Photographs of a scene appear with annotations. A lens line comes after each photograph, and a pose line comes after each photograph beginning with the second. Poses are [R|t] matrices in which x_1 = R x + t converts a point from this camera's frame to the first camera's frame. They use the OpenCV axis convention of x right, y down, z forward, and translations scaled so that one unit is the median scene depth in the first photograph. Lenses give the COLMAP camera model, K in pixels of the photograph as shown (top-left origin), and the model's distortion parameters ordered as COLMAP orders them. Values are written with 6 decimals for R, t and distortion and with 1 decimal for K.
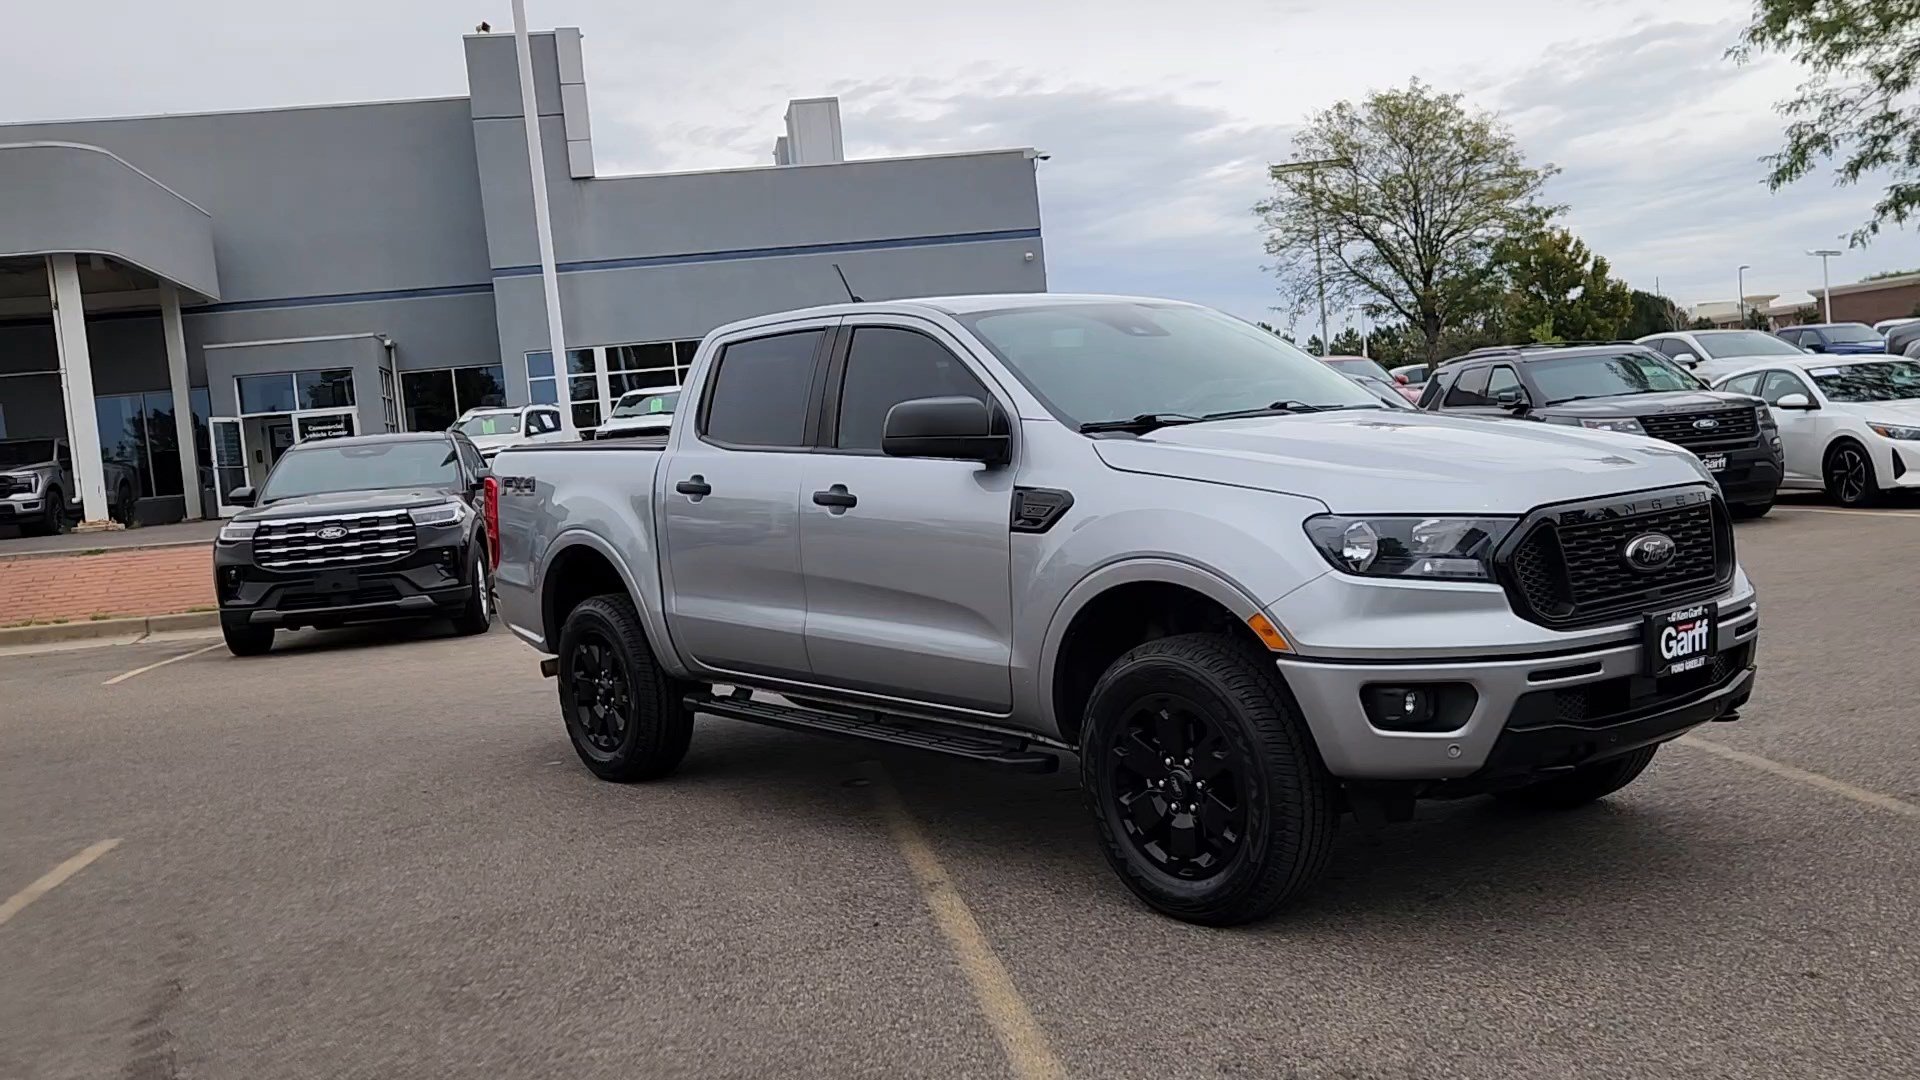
lens RADIAL K [[1758.1, 0, 943.9], [0, 1758.1, 561.5], [0, 0, 1]] dist [0.040022, -0.041423]
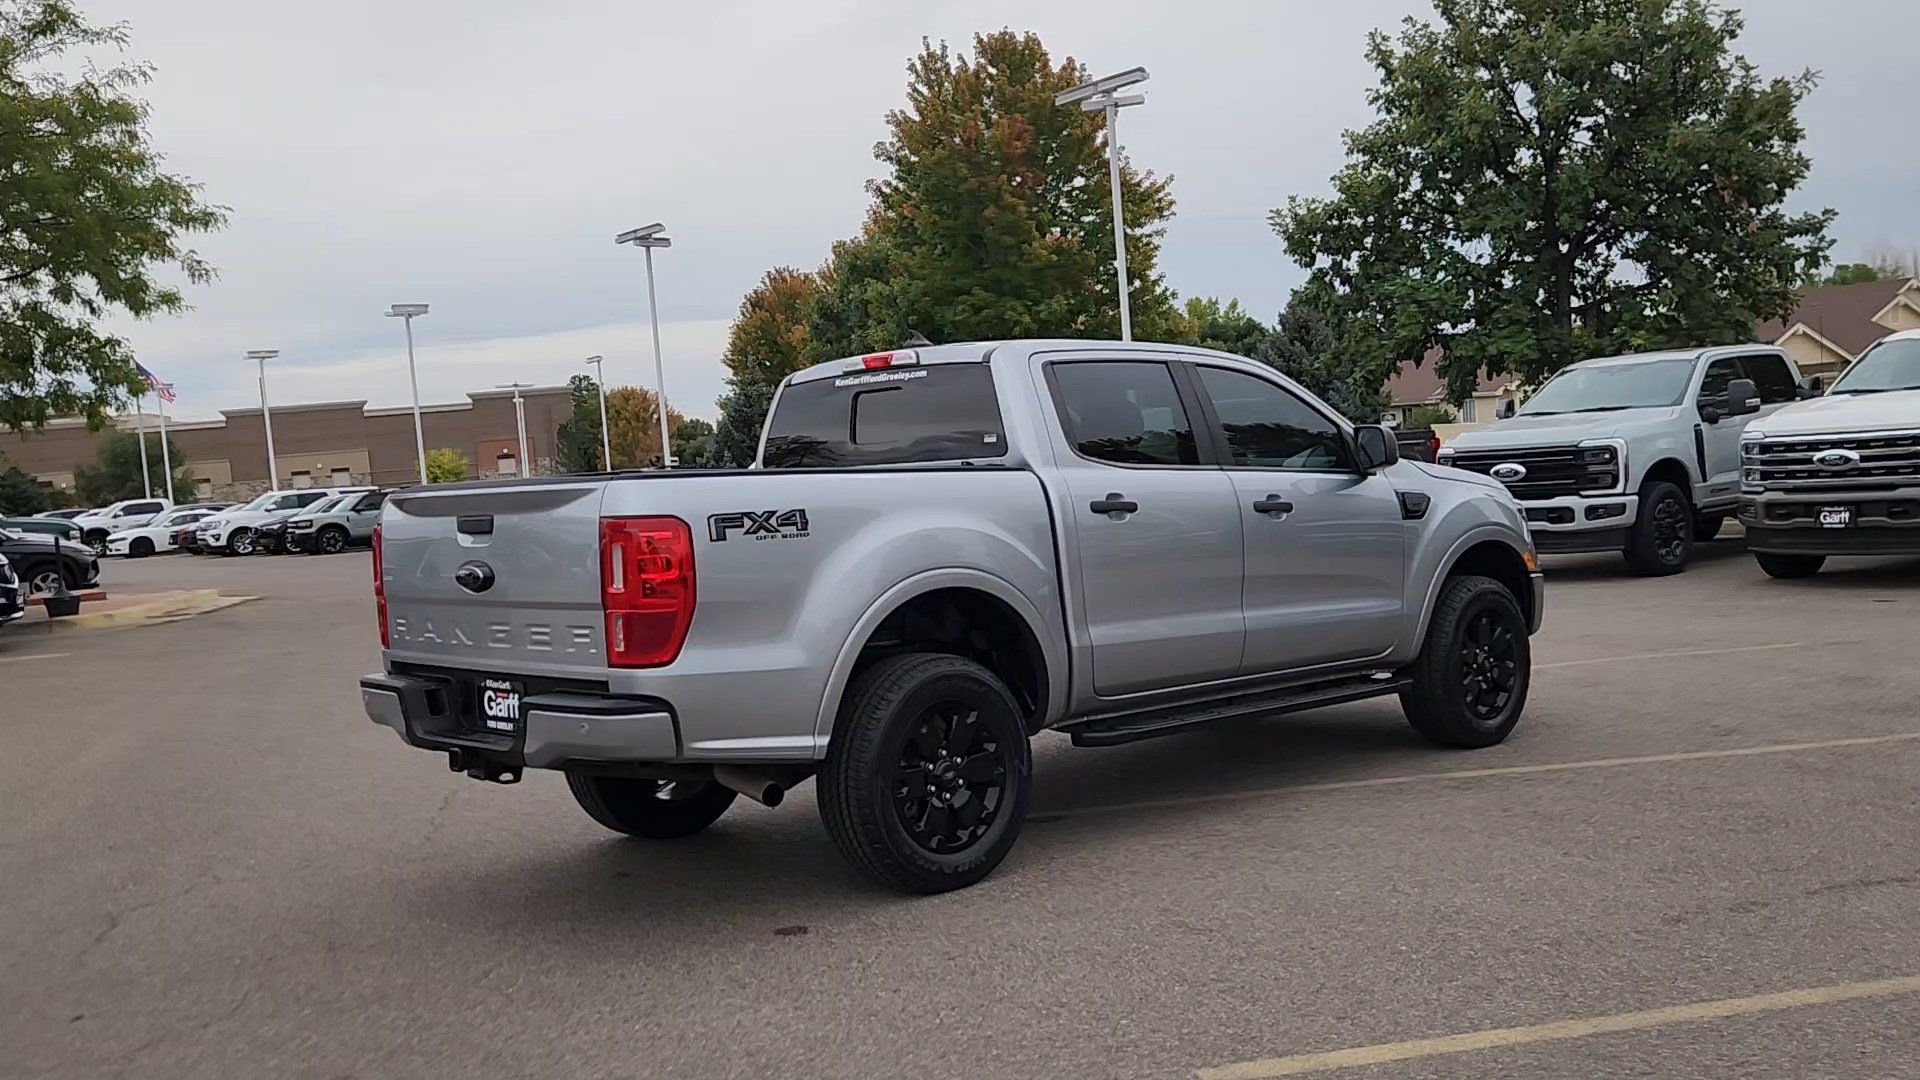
lens RADIAL K [[1755.8, 0, 943.2], [0, 1755.8, 565.6], [0, 0, 1]] dist [0.034248, -0.026498]
pose [[-0.060180, 0.021429, 0.997957, -1.229902], [0.137194, 0.990459, -0.012995, -0.011418], [-0.988714, 0.136132, -0.062546, 1.302709]]
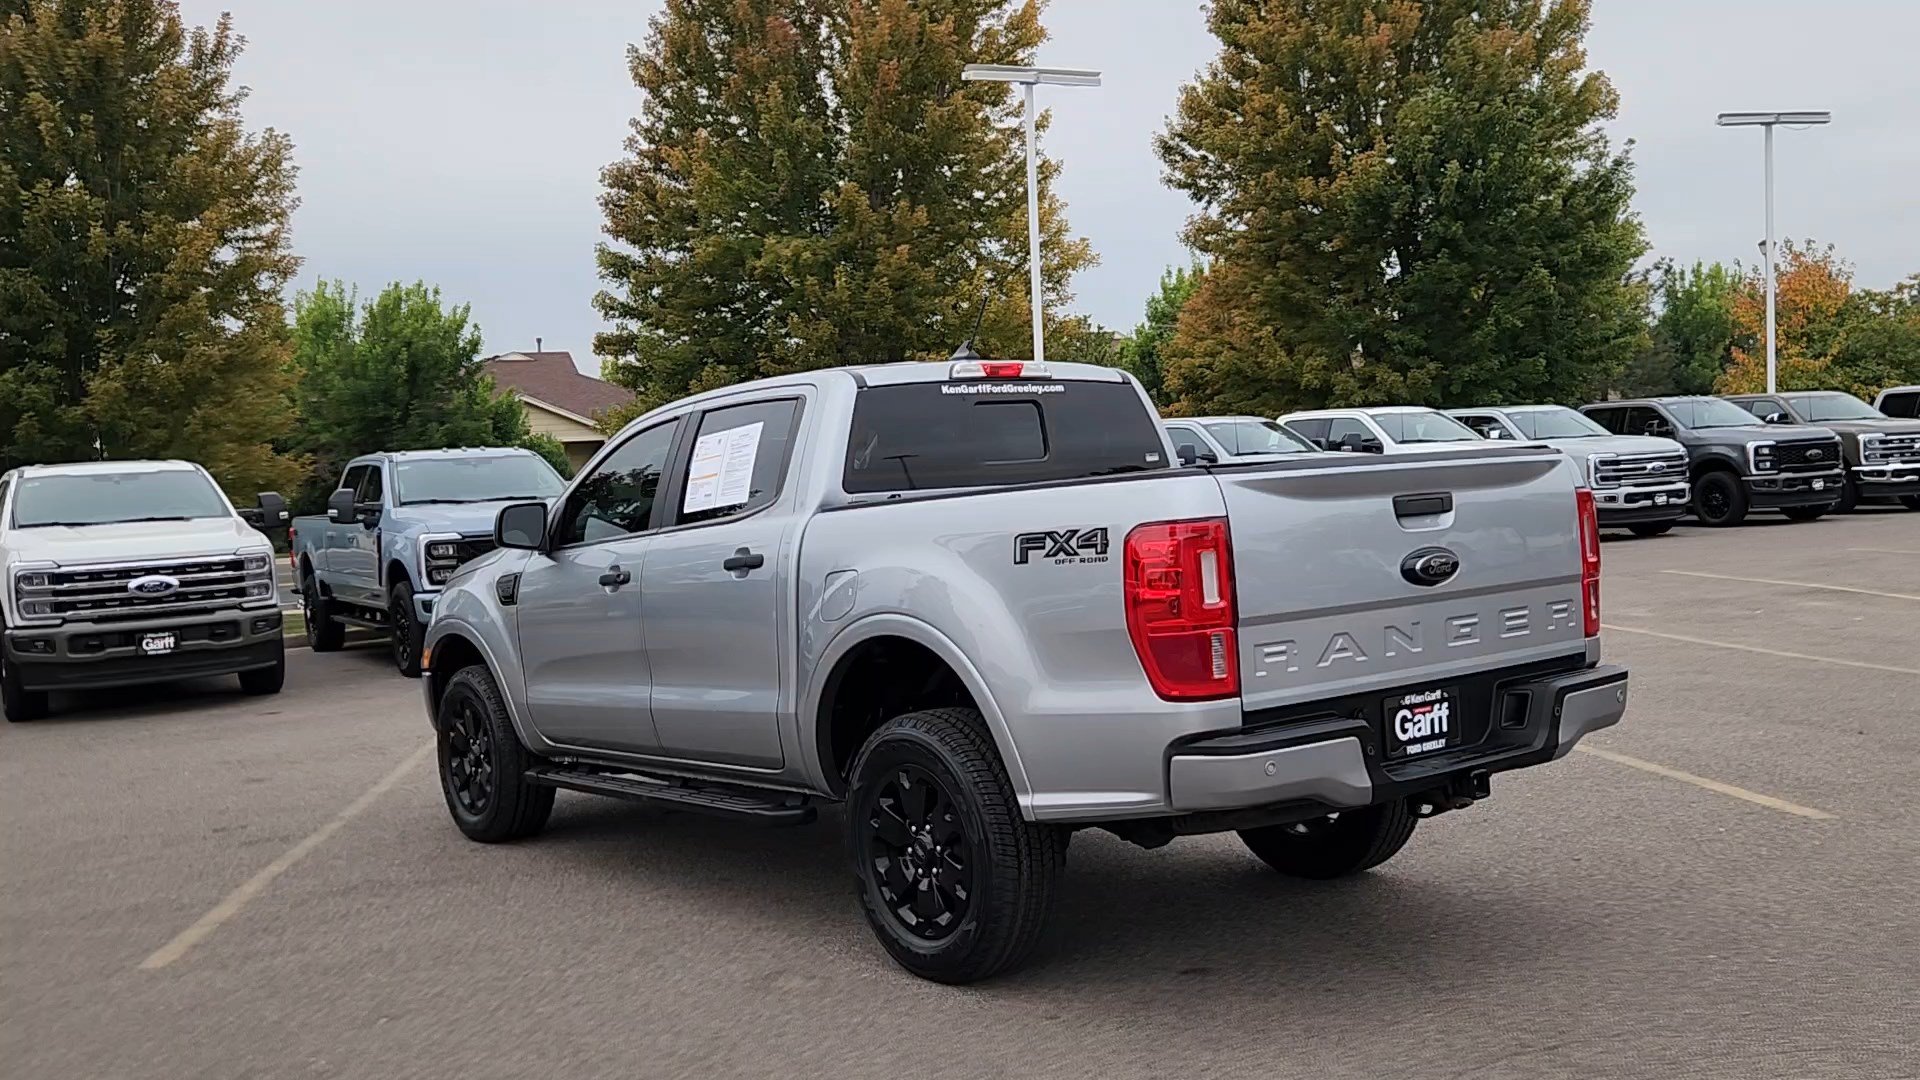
lens RADIAL K [[1757.6, 0, 945.1], [0, 1757.6, 557.5], [0, 0, 1]] dist [0.031462, -0.015654]
pose [[-0.990680, 0.132754, 0.030489, -0.061426], [0.135339, 0.984643, 0.110278, -0.175252], [-0.015381, 0.113376, -0.993433, 2.294924]]
